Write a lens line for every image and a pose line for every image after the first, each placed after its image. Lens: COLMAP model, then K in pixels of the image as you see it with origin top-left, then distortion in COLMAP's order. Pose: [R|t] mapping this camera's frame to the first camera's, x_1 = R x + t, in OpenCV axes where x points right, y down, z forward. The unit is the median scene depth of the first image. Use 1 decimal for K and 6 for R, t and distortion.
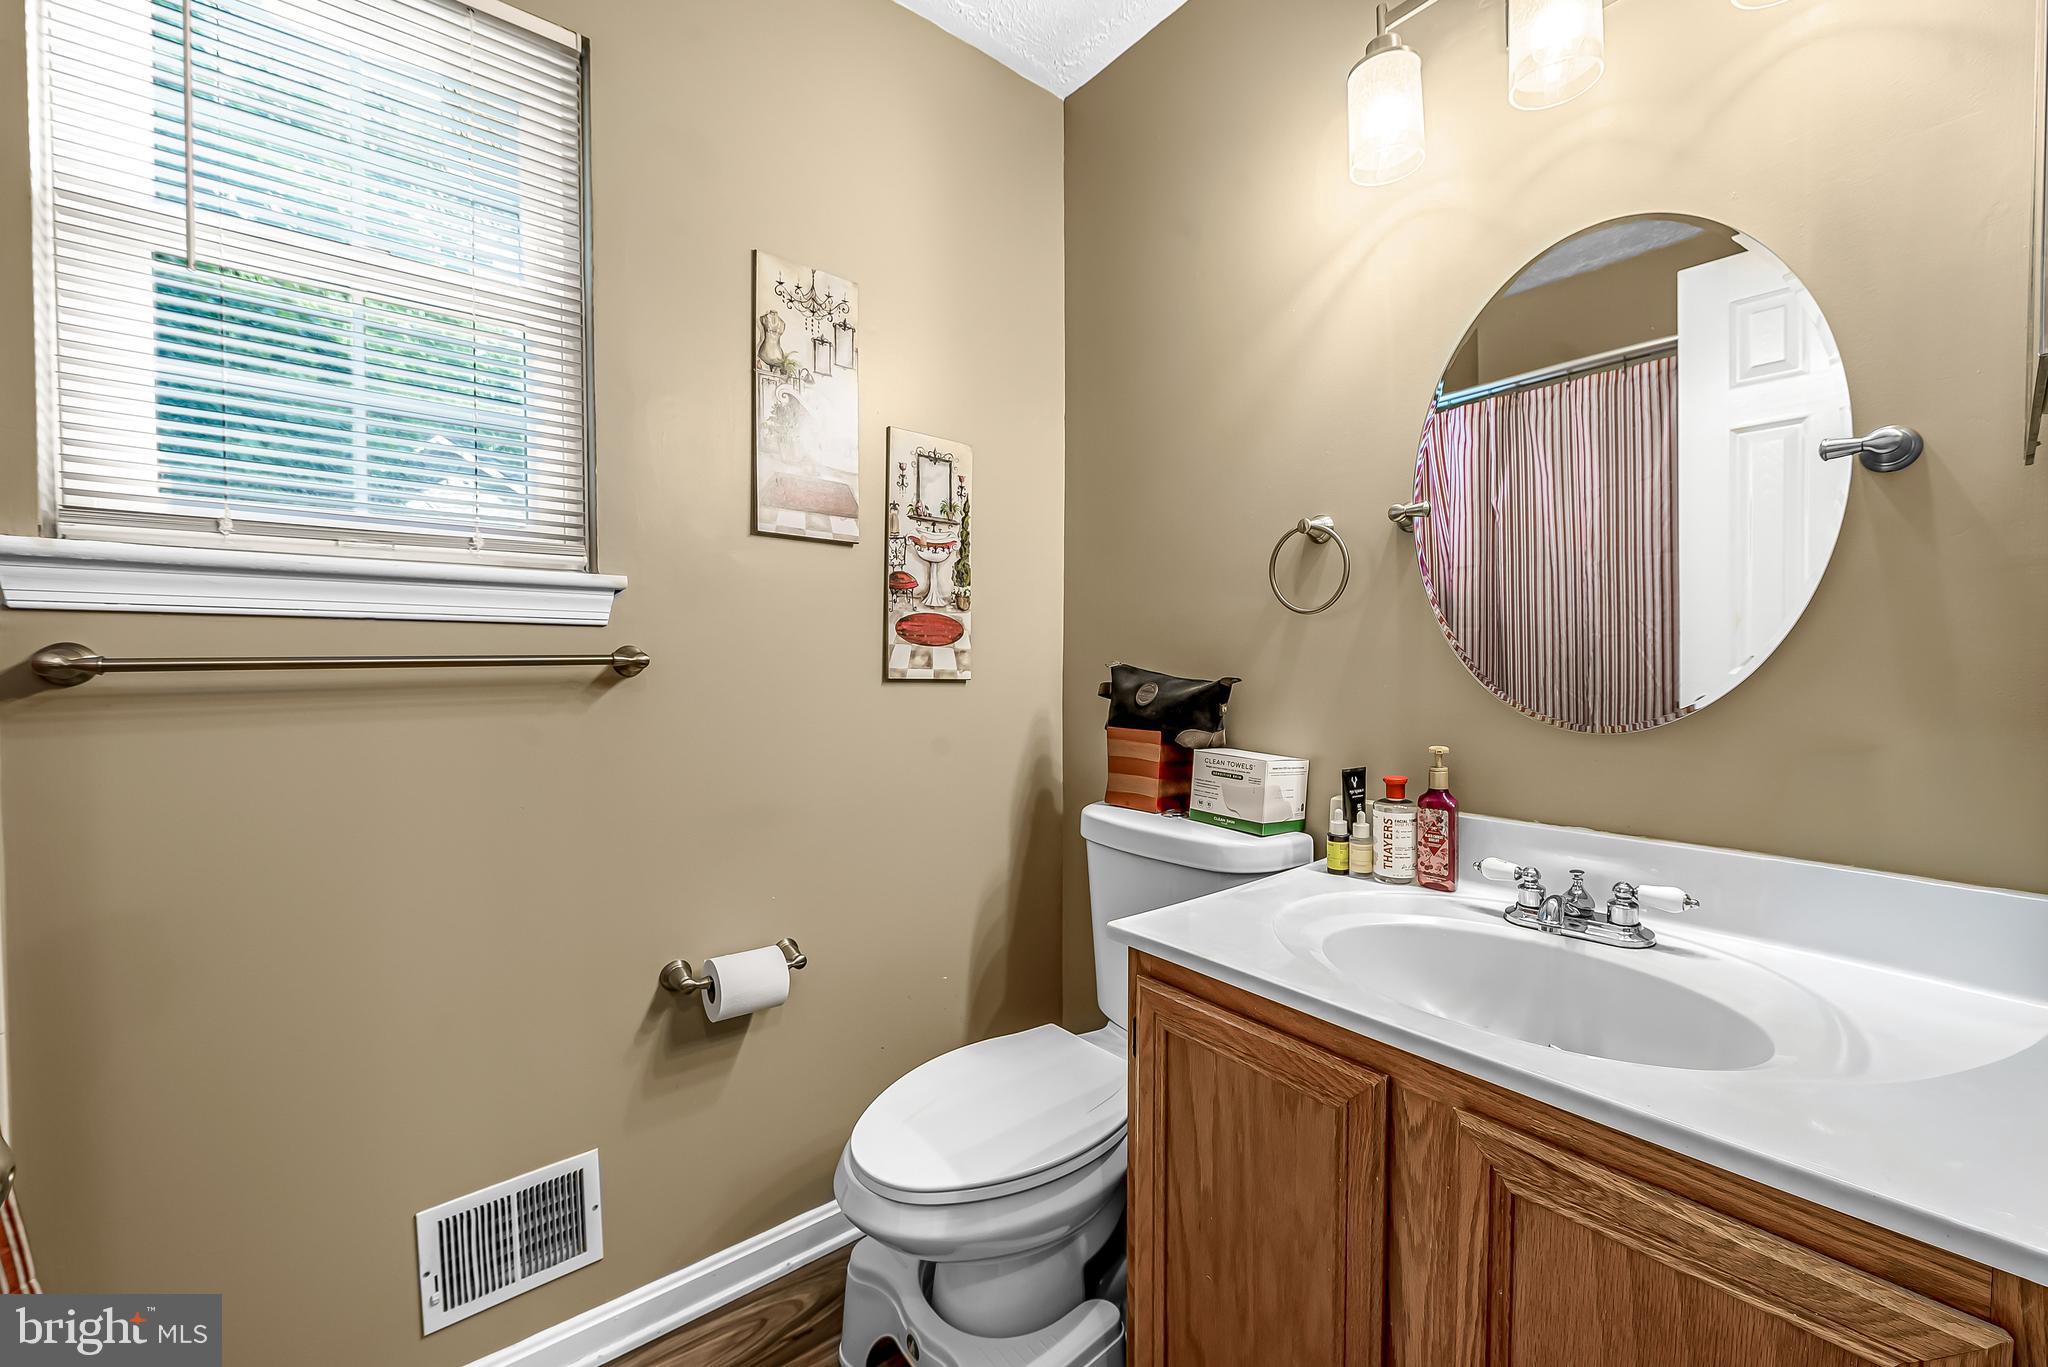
lens RADIAL K [[819.6, 0, 1020.3], [0, 819.6, 680.4], [0, 0, 1]] dist [-0.003179, -0.001198]
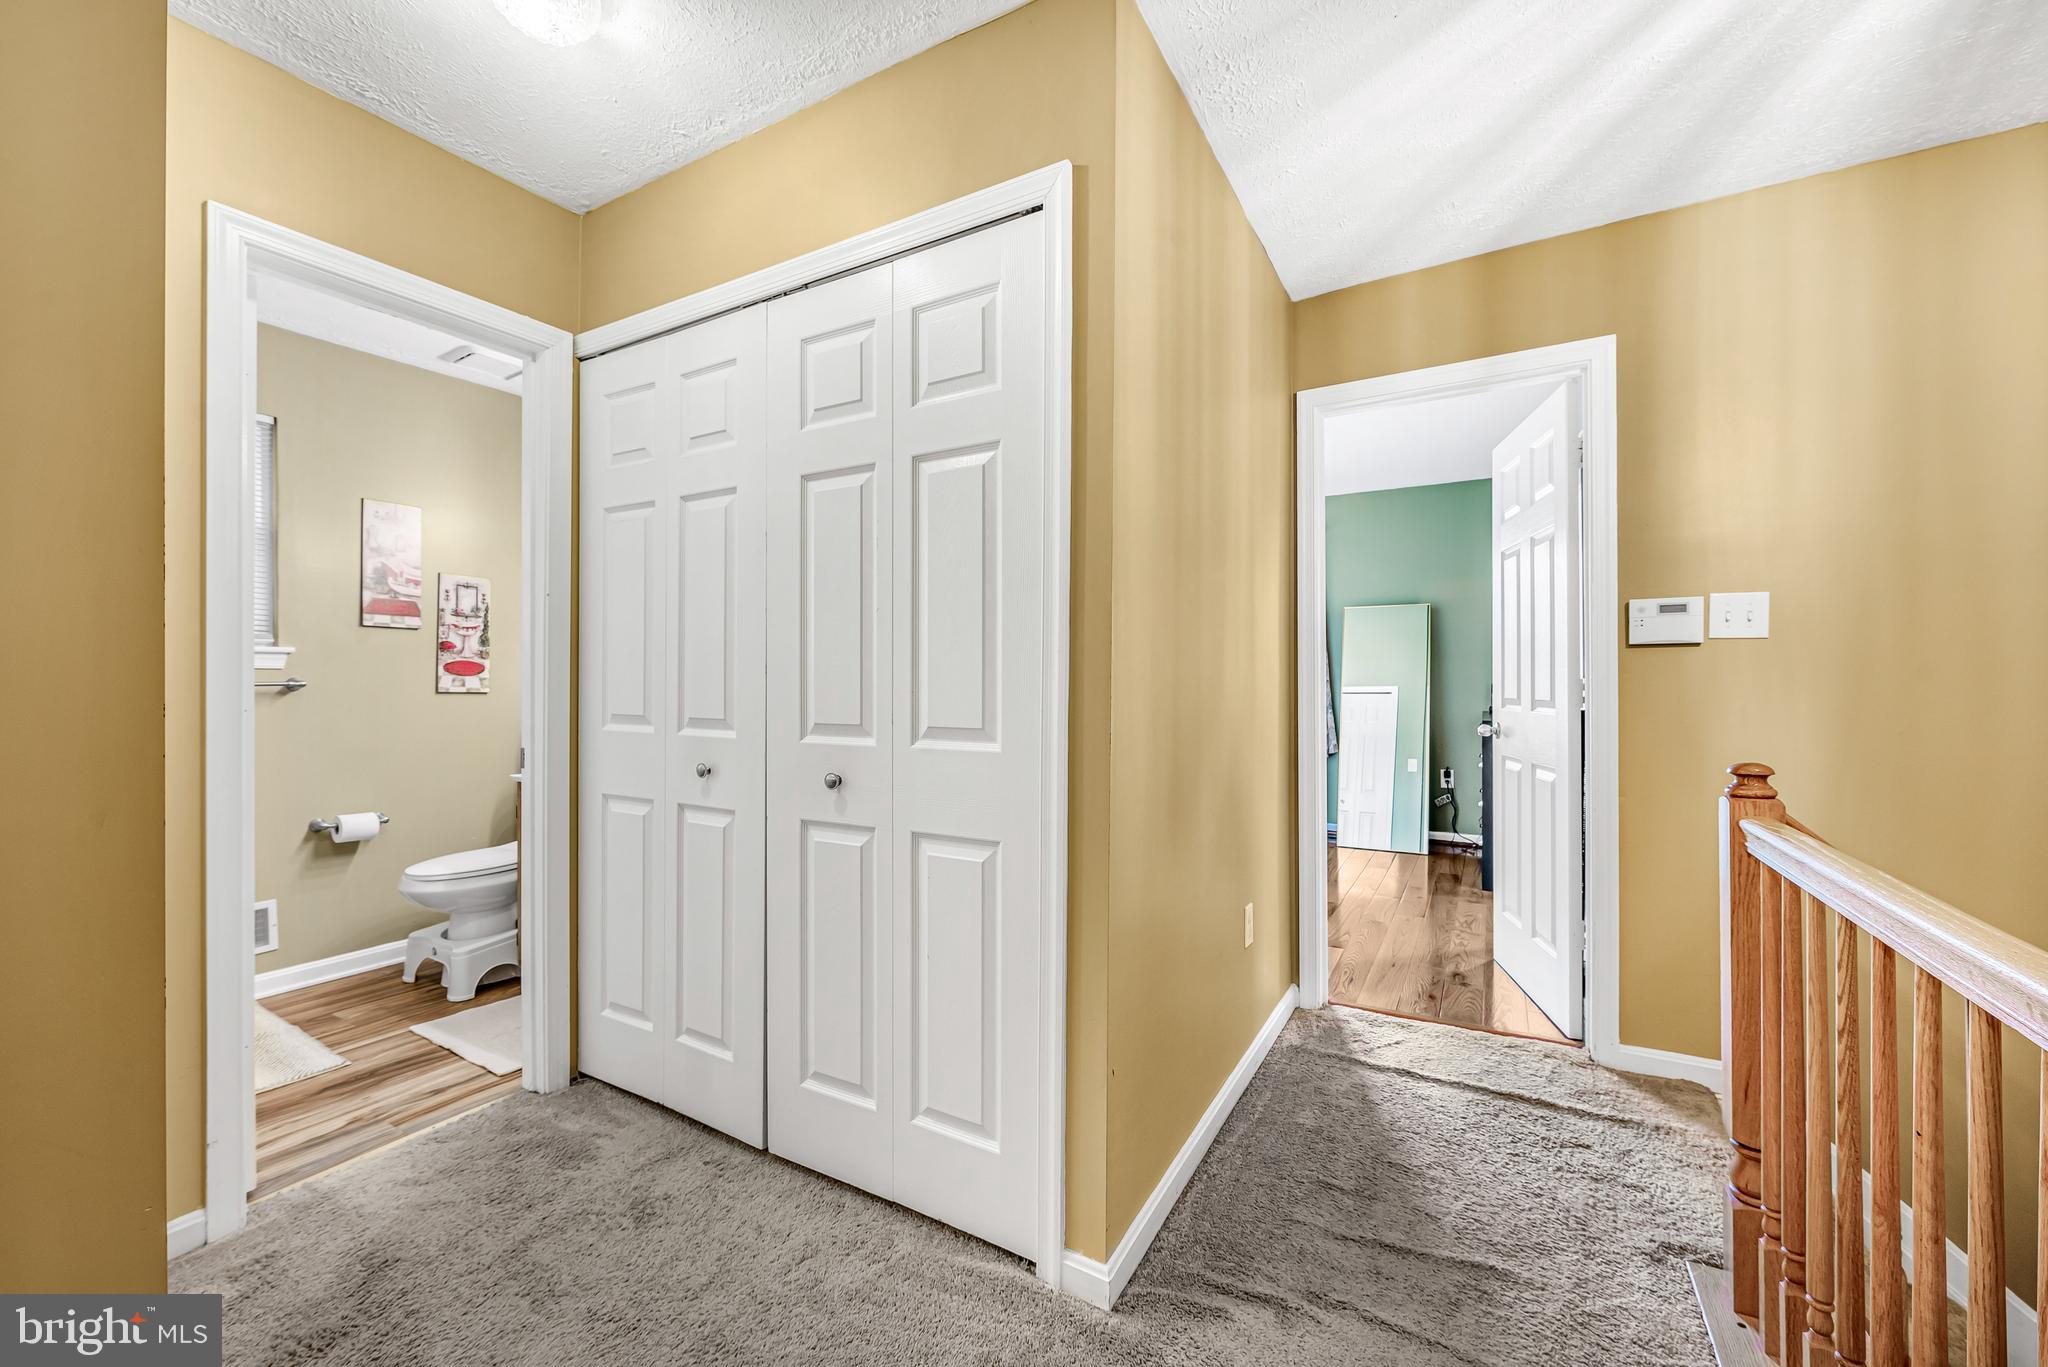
lens RADIAL K [[819.6, 0, 1028.2], [0, 819.6, 683.7], [0, 0, 1]] dist [-0.003179, -0.001198]
pose [[0.930902, 0.001275, 0.365268, 0.474180], [0.002844, 0.999938, -0.010737, 0.003628], [-0.365259, 0.011034, 0.930841, -1.487832]]
